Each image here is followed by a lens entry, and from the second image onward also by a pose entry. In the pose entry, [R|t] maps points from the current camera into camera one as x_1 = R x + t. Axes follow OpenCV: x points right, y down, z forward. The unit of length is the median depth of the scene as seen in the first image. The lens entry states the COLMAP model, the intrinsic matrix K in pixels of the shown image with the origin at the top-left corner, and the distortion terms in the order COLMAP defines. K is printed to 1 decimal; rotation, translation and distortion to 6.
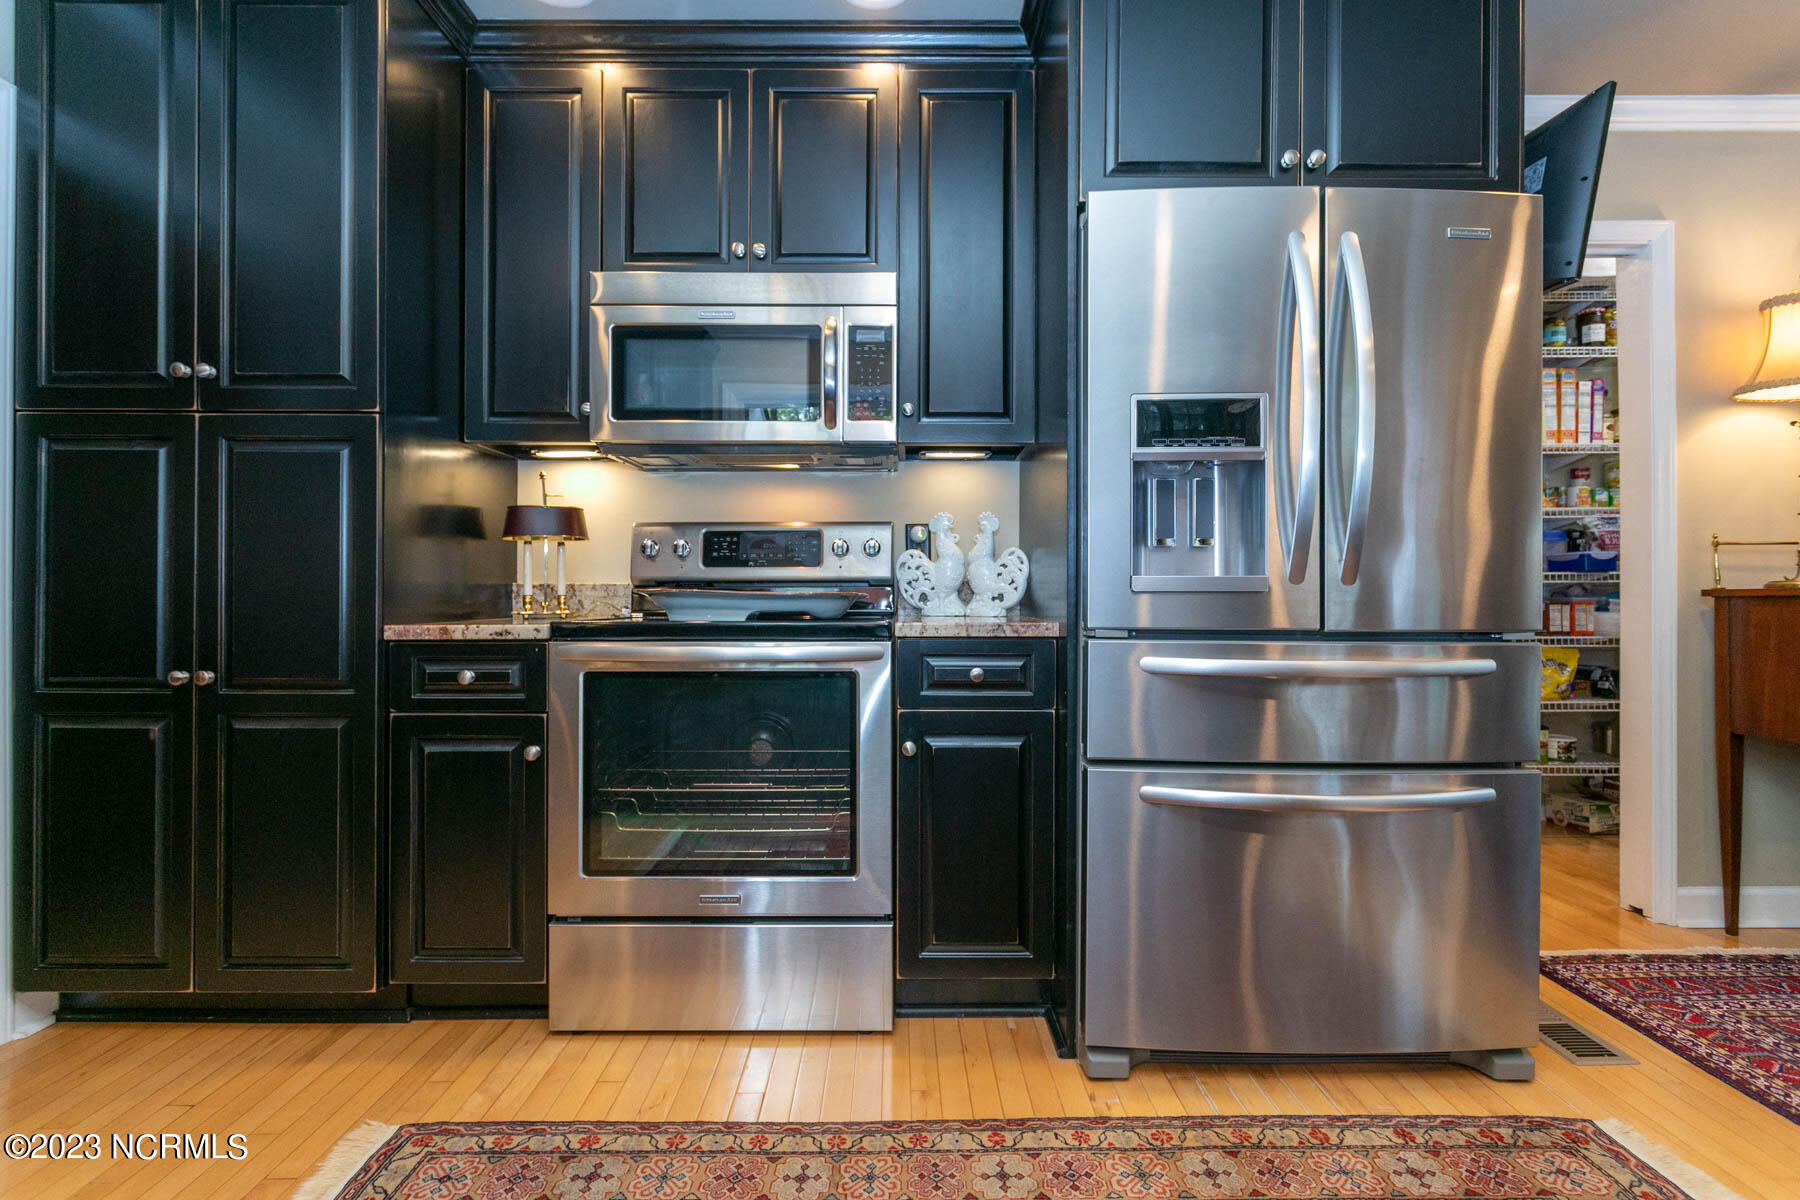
lens RADIAL K [[845.9, 0, 907.4], [0, 845.9, 597.5], [0, 0, 1]] dist [-0.000085, 0.000331]
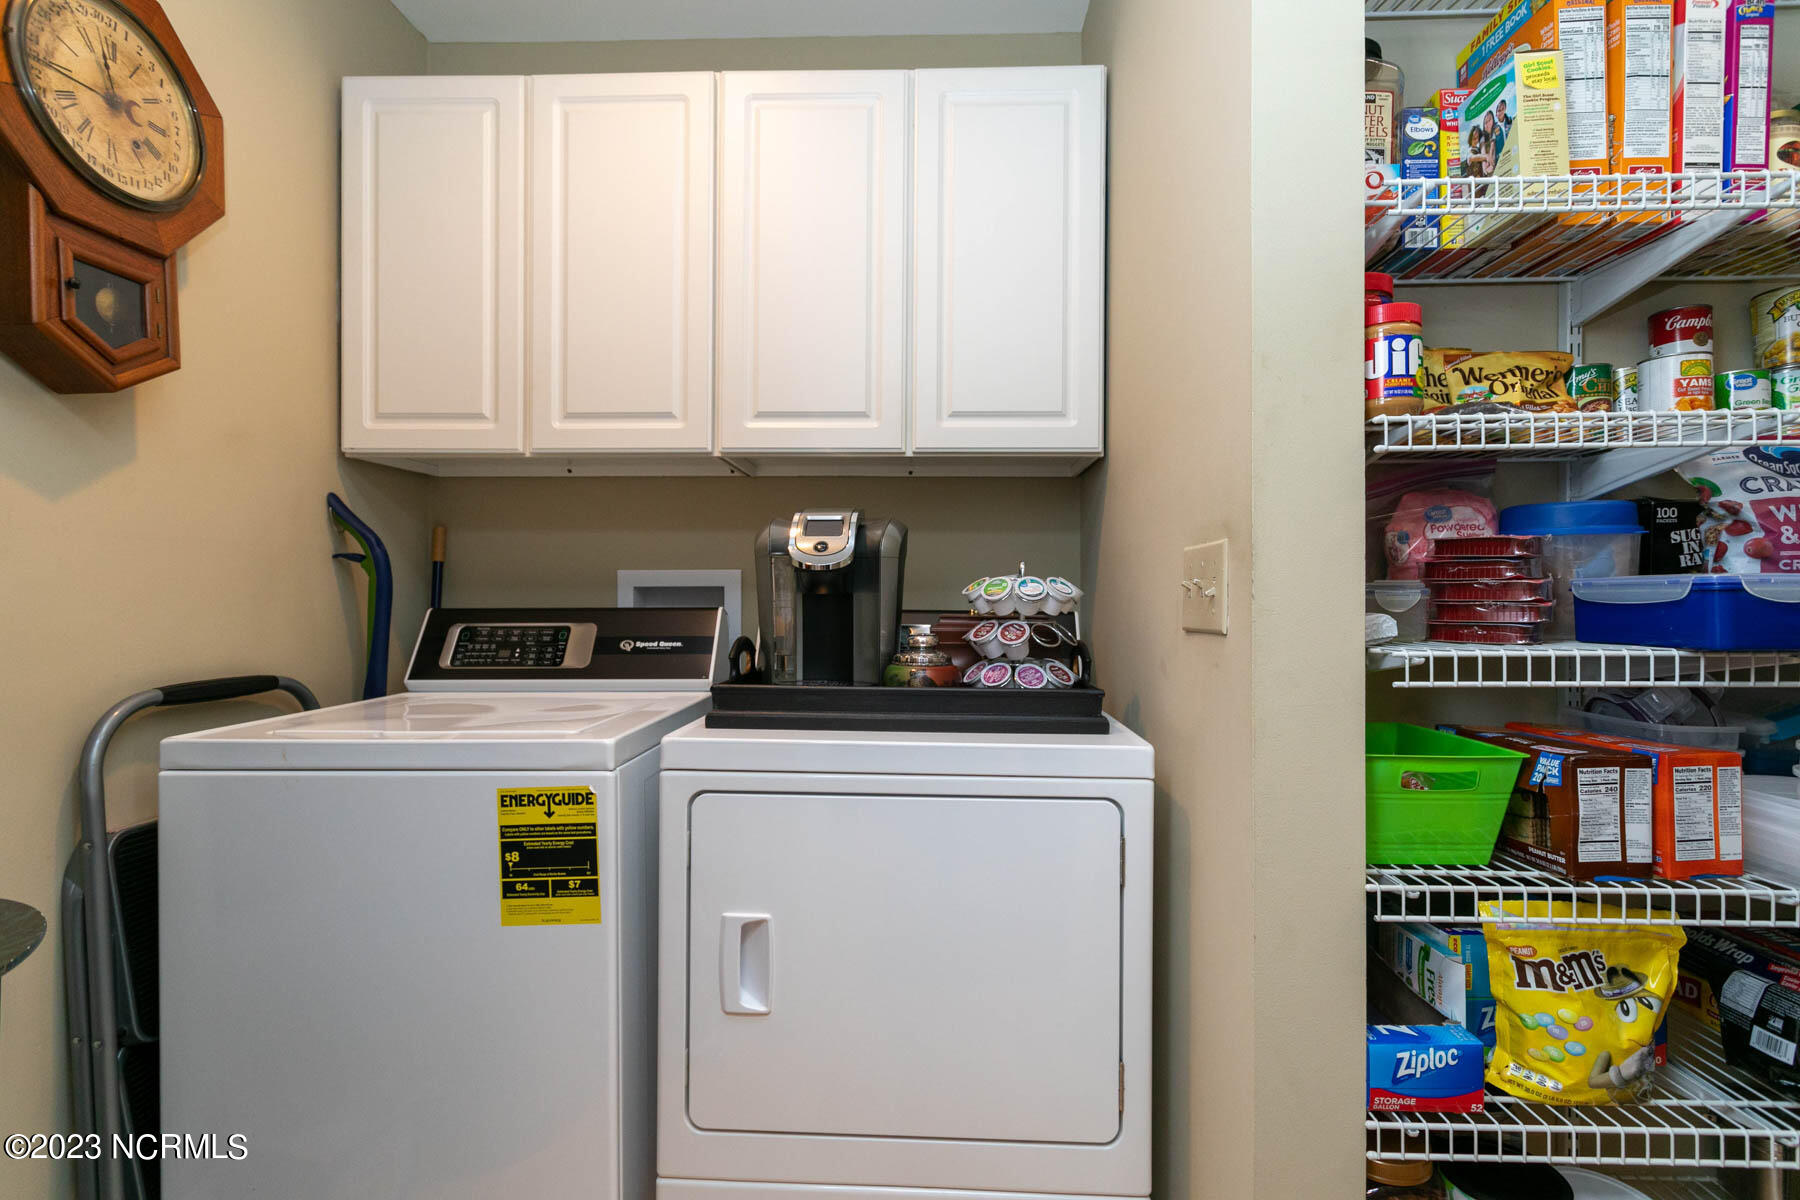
lens RADIAL K [[845.9, 0, 892.7], [0, 845.9, 598.0], [0, 0, 1]] dist [-0.000085, 0.000331]
pose [[0.998835, 0.000071, -0.048253, 0.535592], [-0.000001, 0.999999, 0.001447, -0.045327], [0.048253, -0.001445, 0.998834, 0.695284]]
